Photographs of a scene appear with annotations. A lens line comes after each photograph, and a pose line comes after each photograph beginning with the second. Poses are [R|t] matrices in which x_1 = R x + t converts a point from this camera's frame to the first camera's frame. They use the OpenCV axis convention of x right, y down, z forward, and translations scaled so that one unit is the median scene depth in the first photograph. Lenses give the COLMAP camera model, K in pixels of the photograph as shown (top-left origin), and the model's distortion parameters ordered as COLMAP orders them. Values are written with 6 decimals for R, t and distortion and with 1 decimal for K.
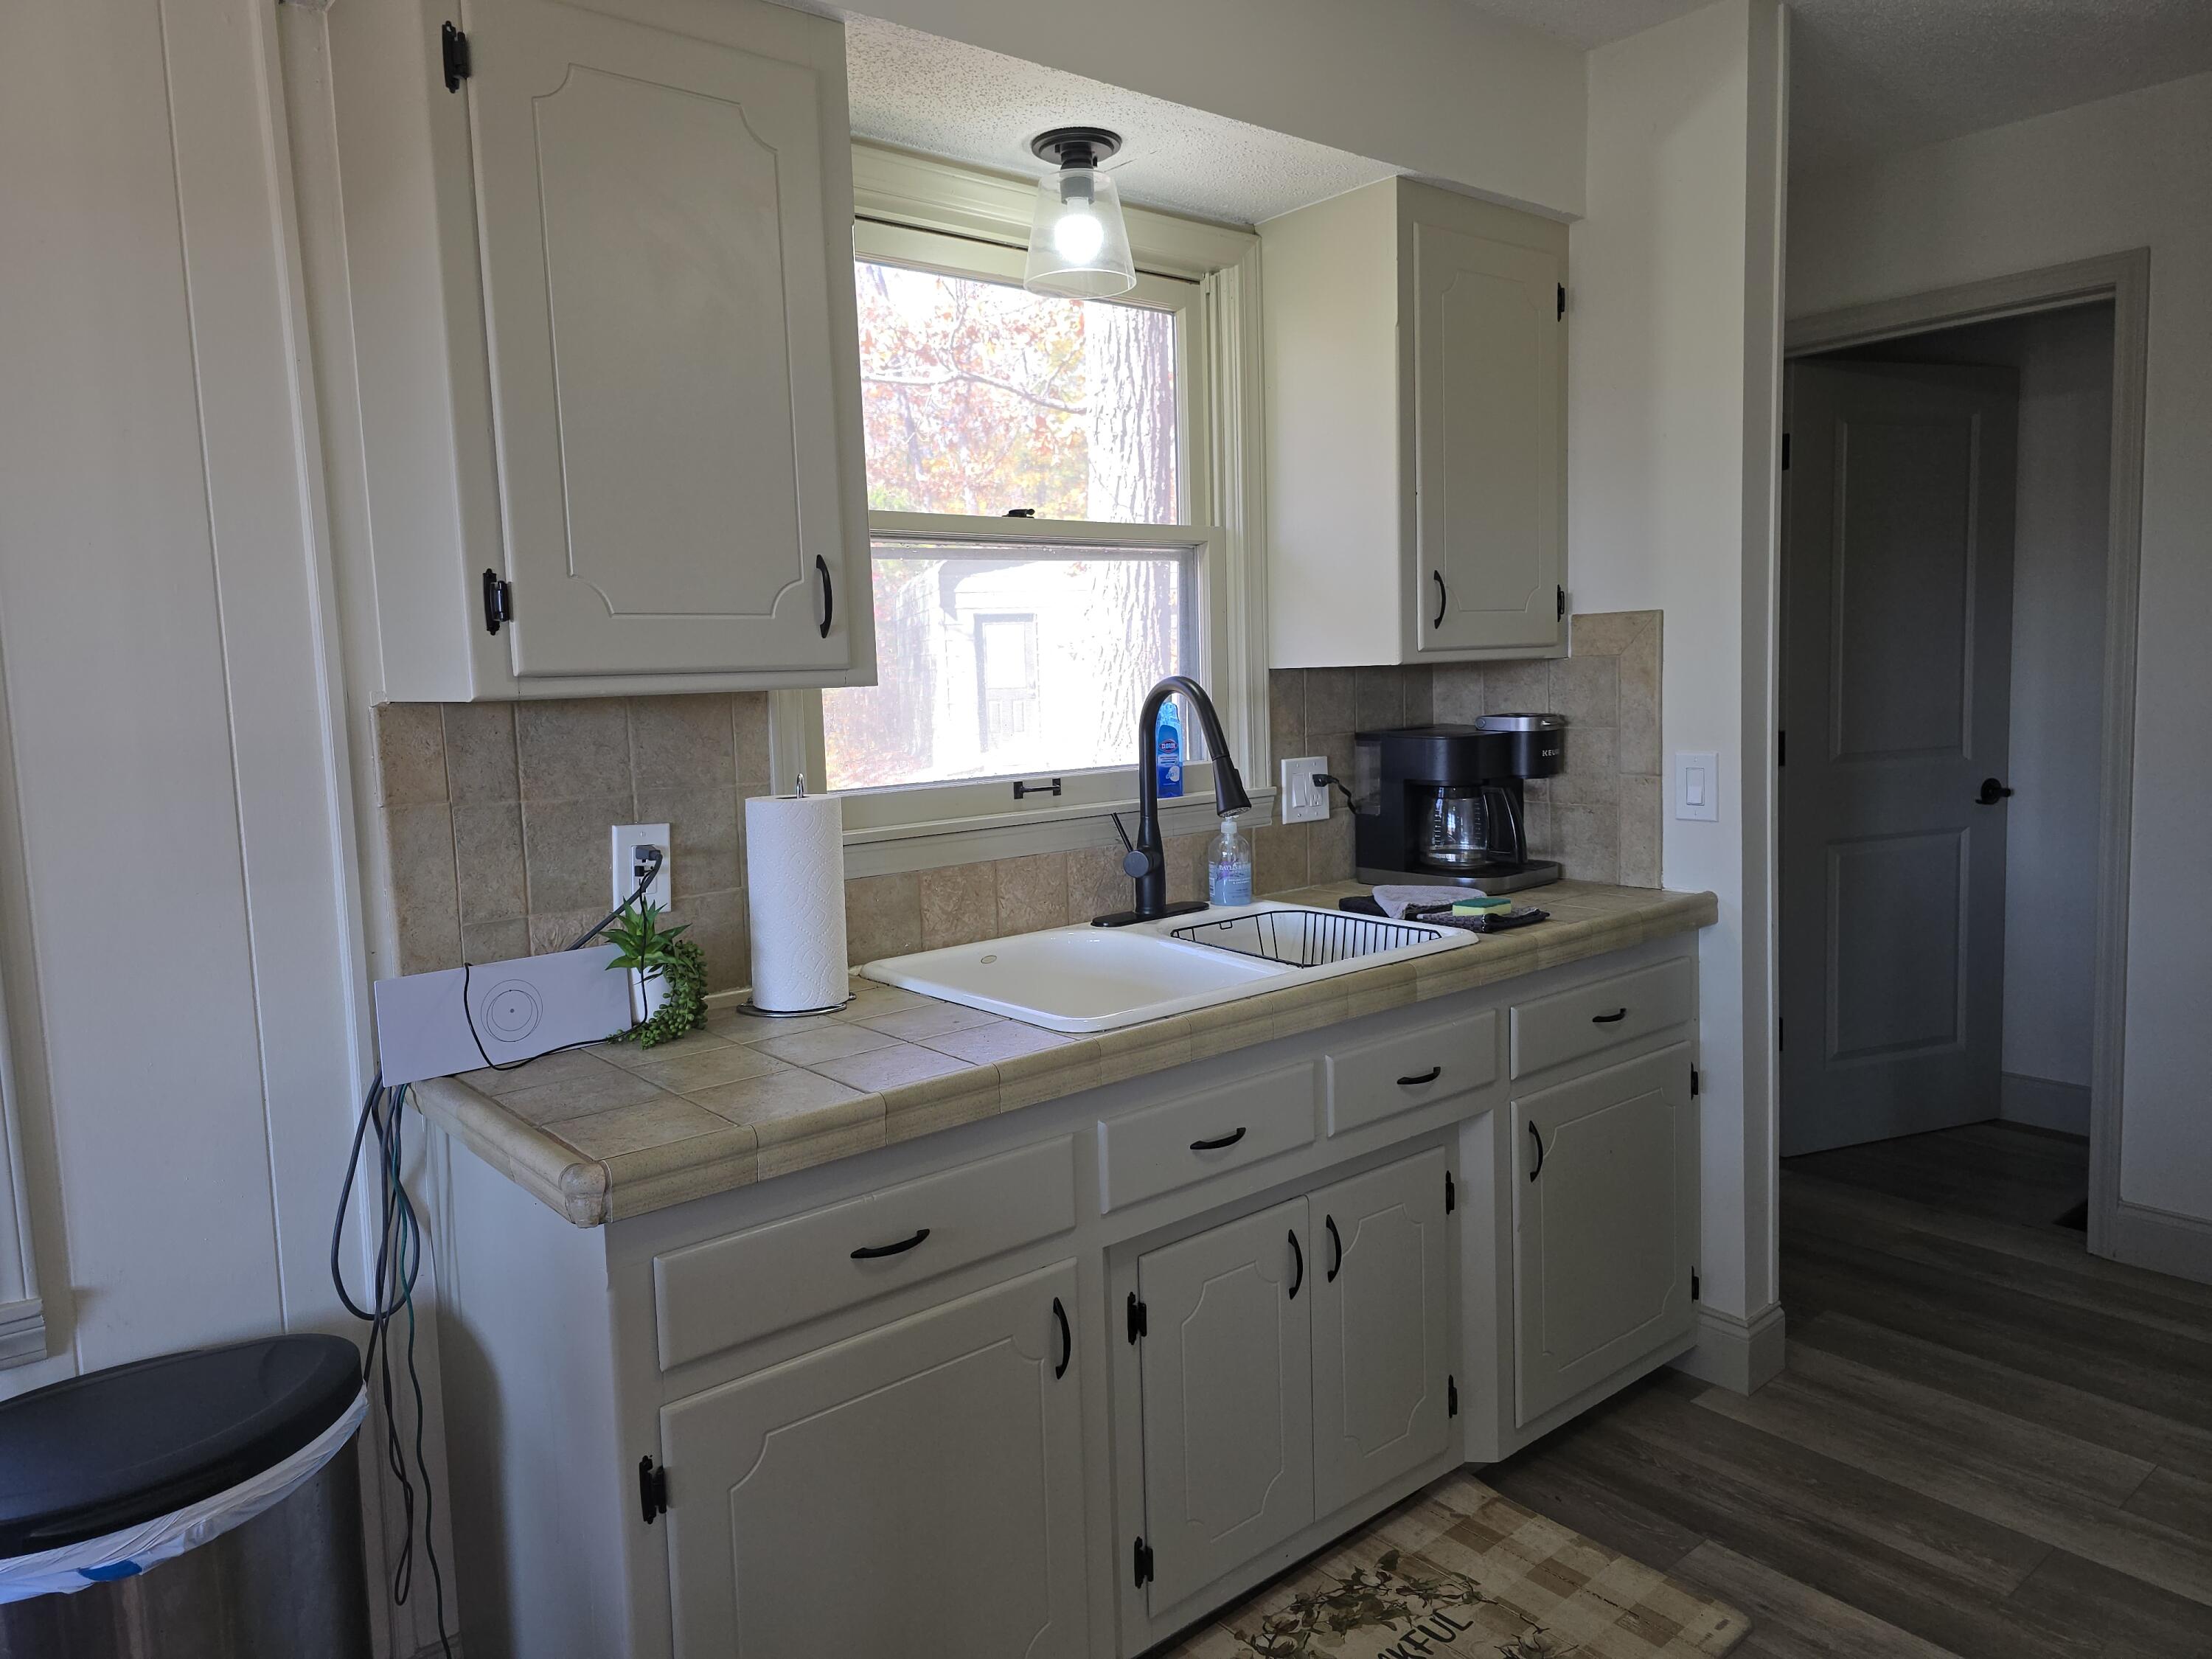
lens RADIAL K [[1467.2, 0, 1100.5], [0, 1467.2, 817.1], [0, 0, 1]] dist [0.055212, -0.051954]
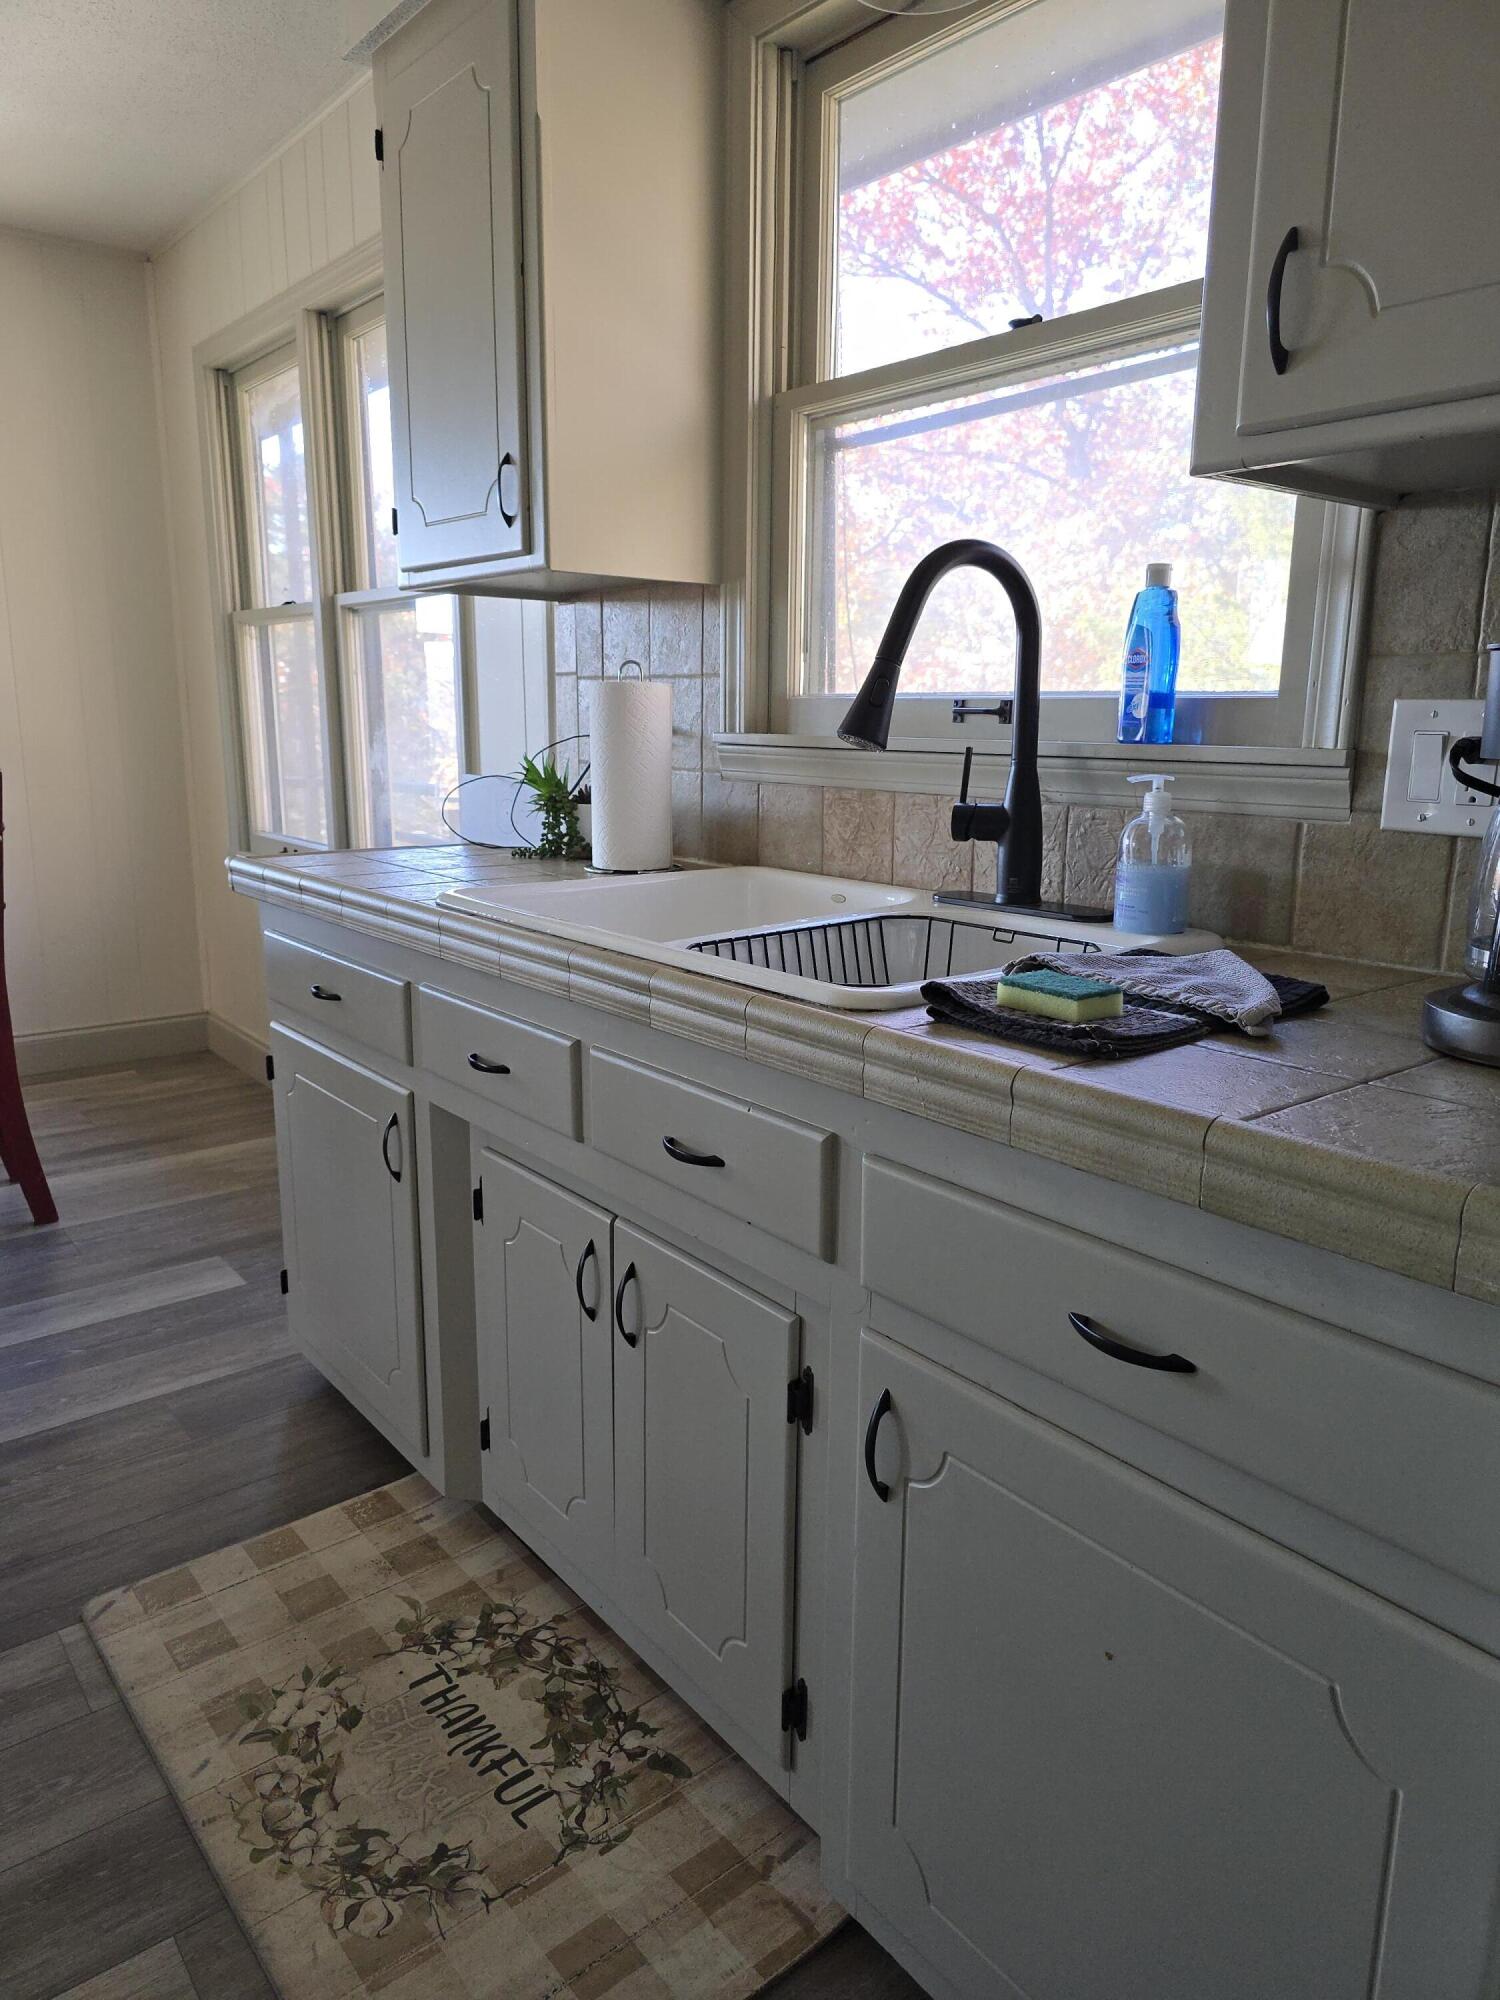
lens RADIAL K [[1326.6, 0, 746.0], [0, 1326.6, 1006.0], [0, 0, 1]] dist [0.055212, -0.051954]
pose [[-0.013824, 0.255784, -0.966635, 0.778585], [-0.108685, 0.960615, 0.255746, -0.042414], [0.993980, 0.108594, 0.014520, 1.028496]]
